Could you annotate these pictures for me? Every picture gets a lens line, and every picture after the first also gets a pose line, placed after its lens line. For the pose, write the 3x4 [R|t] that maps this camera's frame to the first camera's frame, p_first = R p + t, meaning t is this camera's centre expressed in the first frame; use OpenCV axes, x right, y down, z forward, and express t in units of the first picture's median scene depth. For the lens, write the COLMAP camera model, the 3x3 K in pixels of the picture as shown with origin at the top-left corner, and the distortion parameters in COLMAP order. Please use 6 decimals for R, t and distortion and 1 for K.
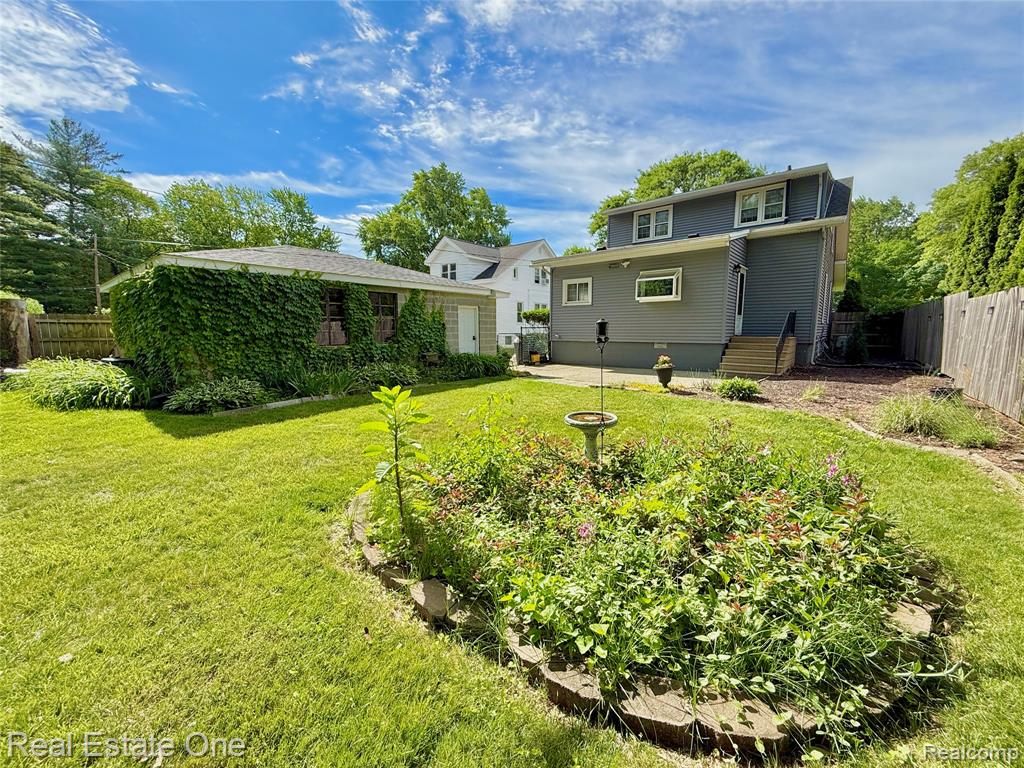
lens RADIAL K [[410.2, 0, 512.0], [0, 410.2, 384.0], [0, 0, 1]] dist [-0.000255, -0.000304]
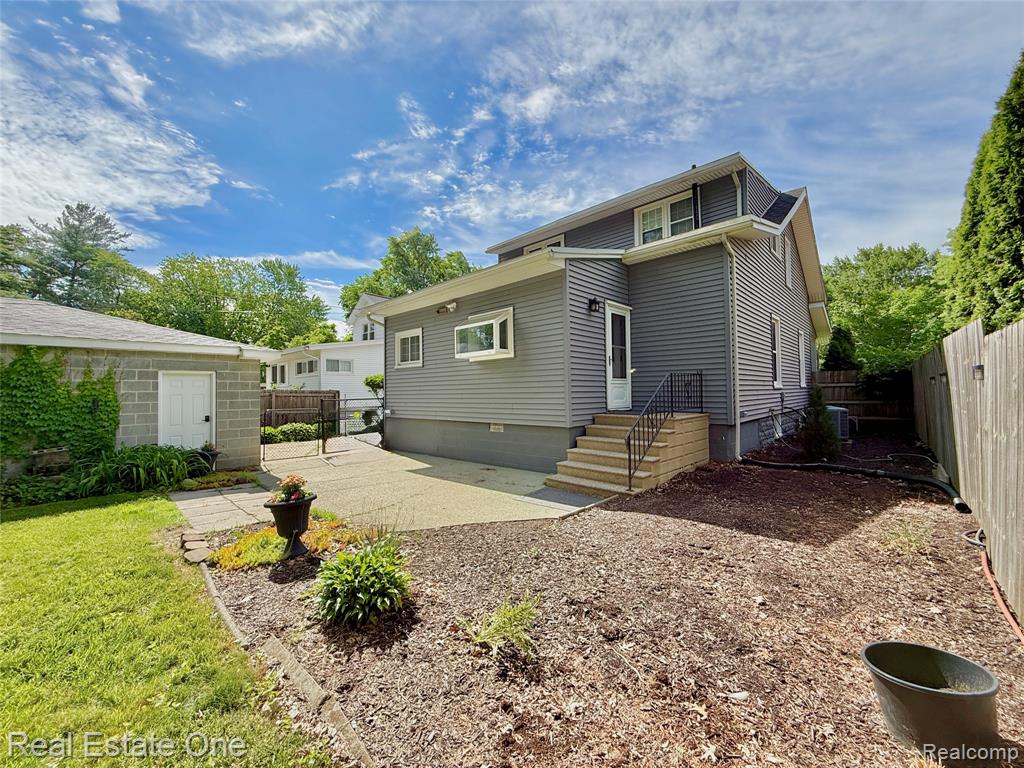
lens RADIAL K [[410.2, 0, 512.0], [0, 410.2, 384.0], [0, 0, 1]] dist [-0.000255, -0.000304]
pose [[0.998022, -0.013347, -0.061437, 0.416082], [0.003909, 0.988489, -0.151239, -0.063574], [0.062748, 0.150700, 0.986586, 0.359406]]
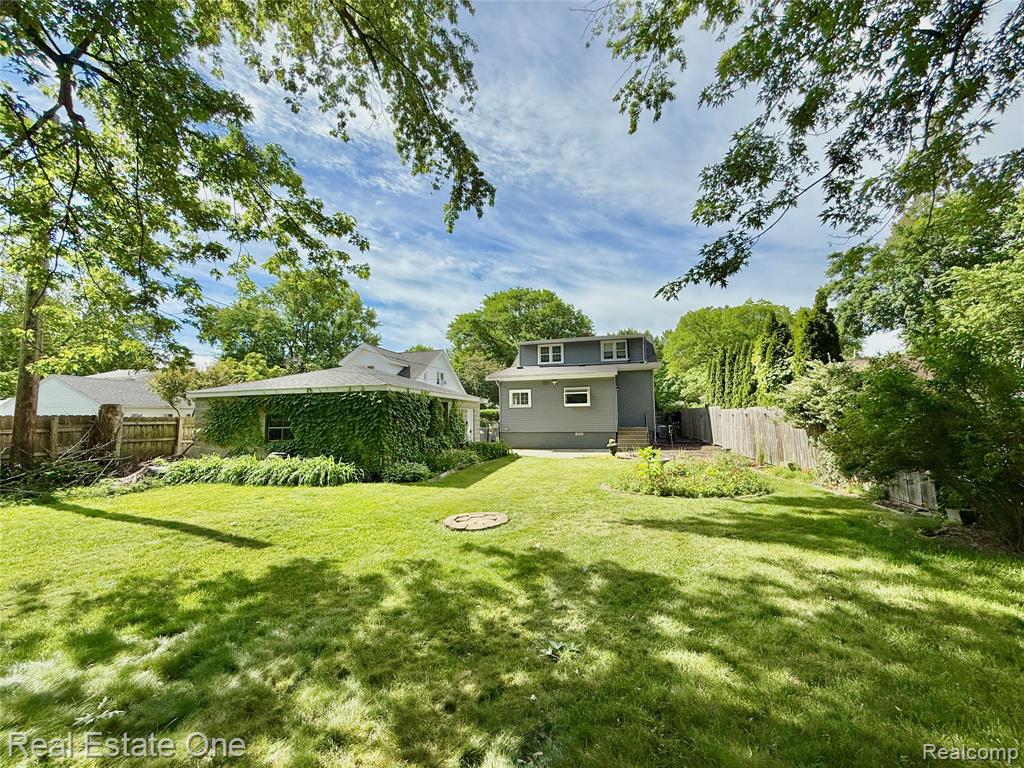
lens RADIAL K [[410.2, 0, 512.0], [0, 410.2, 384.0], [0, 0, 1]] dist [-0.000255, -0.000304]
pose [[0.904619, 0.028811, 0.425246, -0.545183], [0.063657, 0.977390, -0.201636, 0.021625], [-0.421441, 0.209474, 0.882331, -0.326790]]
